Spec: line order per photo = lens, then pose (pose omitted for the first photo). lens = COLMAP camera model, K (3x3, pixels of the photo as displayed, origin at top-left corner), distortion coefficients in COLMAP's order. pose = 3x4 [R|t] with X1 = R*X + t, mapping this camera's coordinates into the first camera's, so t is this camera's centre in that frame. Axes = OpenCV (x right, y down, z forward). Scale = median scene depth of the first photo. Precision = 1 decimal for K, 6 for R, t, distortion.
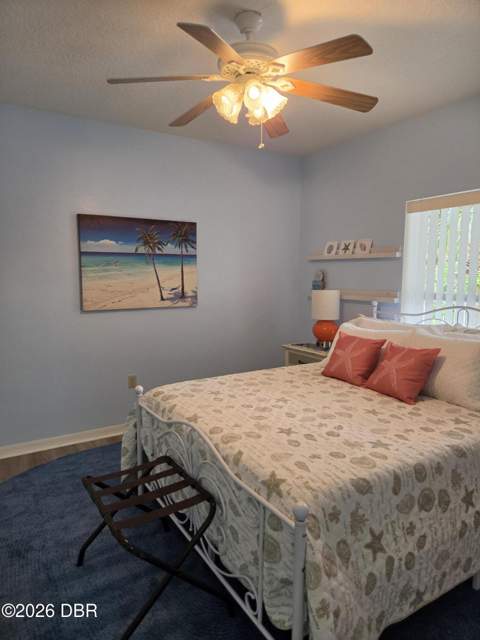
lens RADIAL K [[432.0, 0, 232.0], [0, 432.0, 317.7], [0, 0, 1]] dist [0.034453, -0.000990]
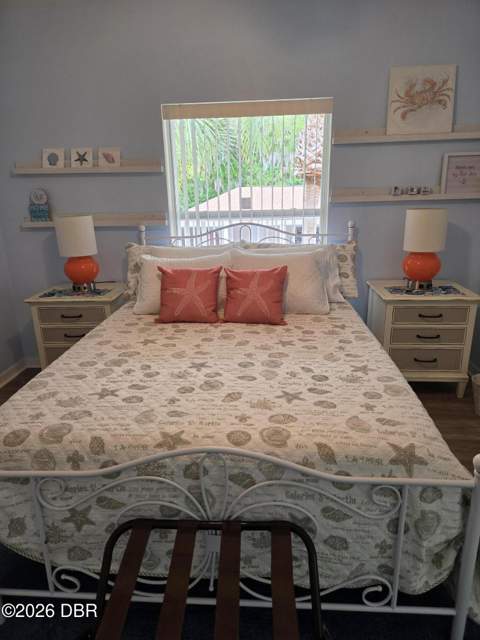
lens RADIAL K [[432.0, 0, 232.0], [0, 432.0, 317.7], [0, 0, 1]] dist [0.034453, -0.000990]
pose [[0.557404, -0.256762, 0.789540, -0.431803], [0.110664, 0.965468, 0.235848, -0.064854], [-0.822833, -0.044089, 0.566570, 0.523677]]
